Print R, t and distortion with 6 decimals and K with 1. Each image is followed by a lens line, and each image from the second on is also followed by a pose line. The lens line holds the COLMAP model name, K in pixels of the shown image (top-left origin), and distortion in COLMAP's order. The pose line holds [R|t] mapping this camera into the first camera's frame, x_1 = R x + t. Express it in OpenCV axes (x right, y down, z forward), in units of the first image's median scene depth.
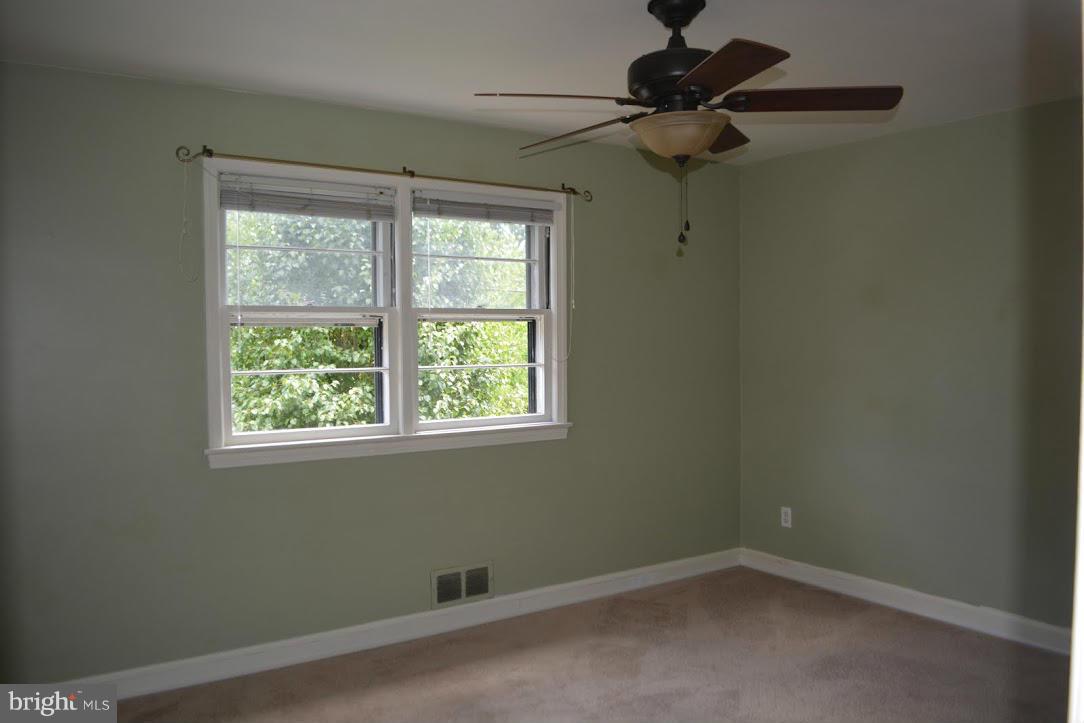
lens RADIAL K [[864.5, 0, 541.9], [0, 864.5, 376.4], [0, 0, 1]] dist [-0.084708, 0.006954]
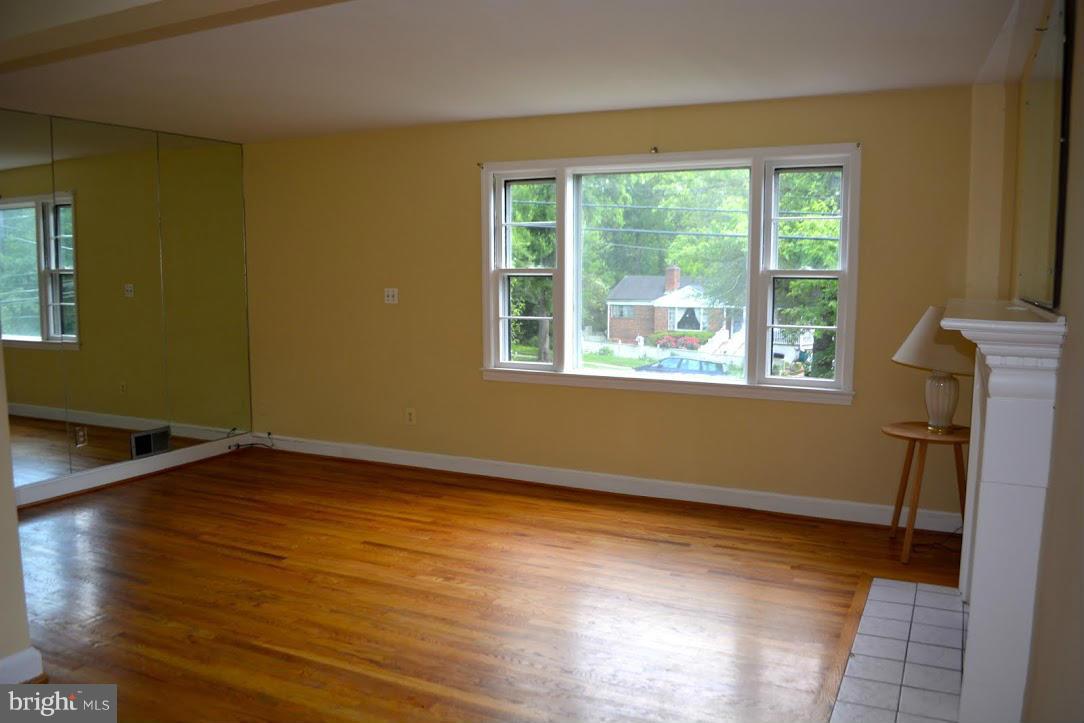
lens RADIAL K [[864.5, 0, 541.9], [0, 864.5, 376.4], [0, 0, 1]] dist [-0.084708, 0.006954]
pose [[0.491409, 0.109114, -0.864067, 0.931718], [-0.048152, 0.994007, 0.098137, -0.048909], [0.869597, -0.006619, 0.493718, 0.360238]]
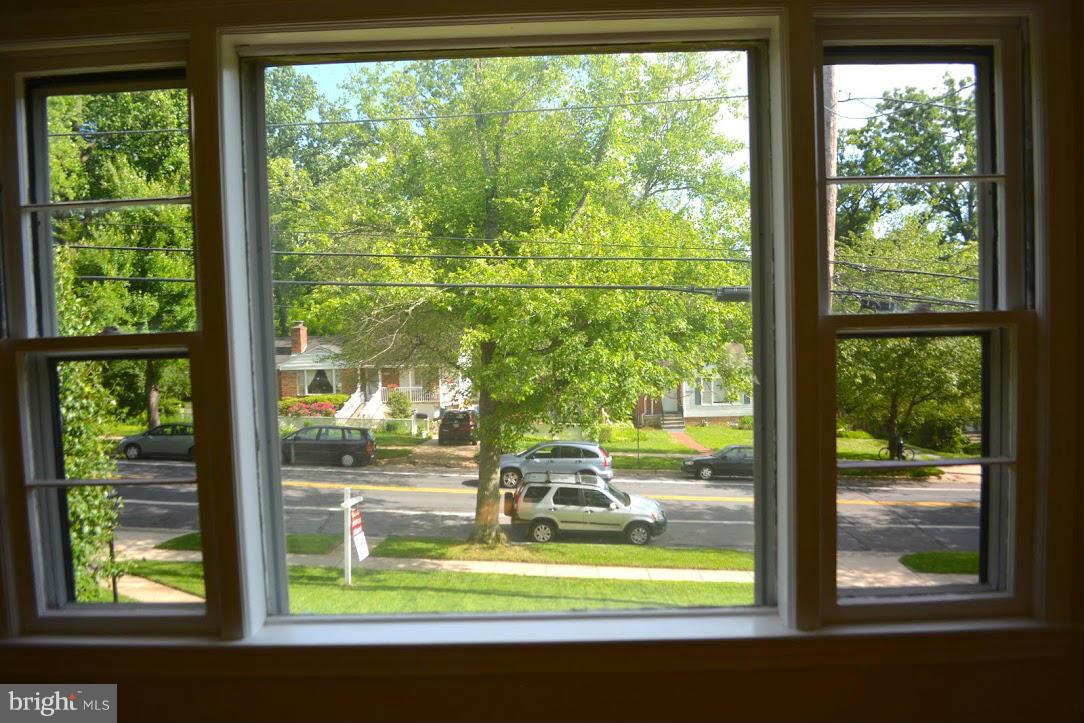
lens RADIAL K [[864.5, 0, 541.9], [0, 864.5, 376.4], [0, 0, 1]] dist [-0.084708, 0.006954]
pose [[0.811353, 0.011077, -0.584452, 0.128089], [0.001063, 0.999791, 0.020425, -0.069743], [0.584556, -0.017193, 0.811171, 0.811805]]
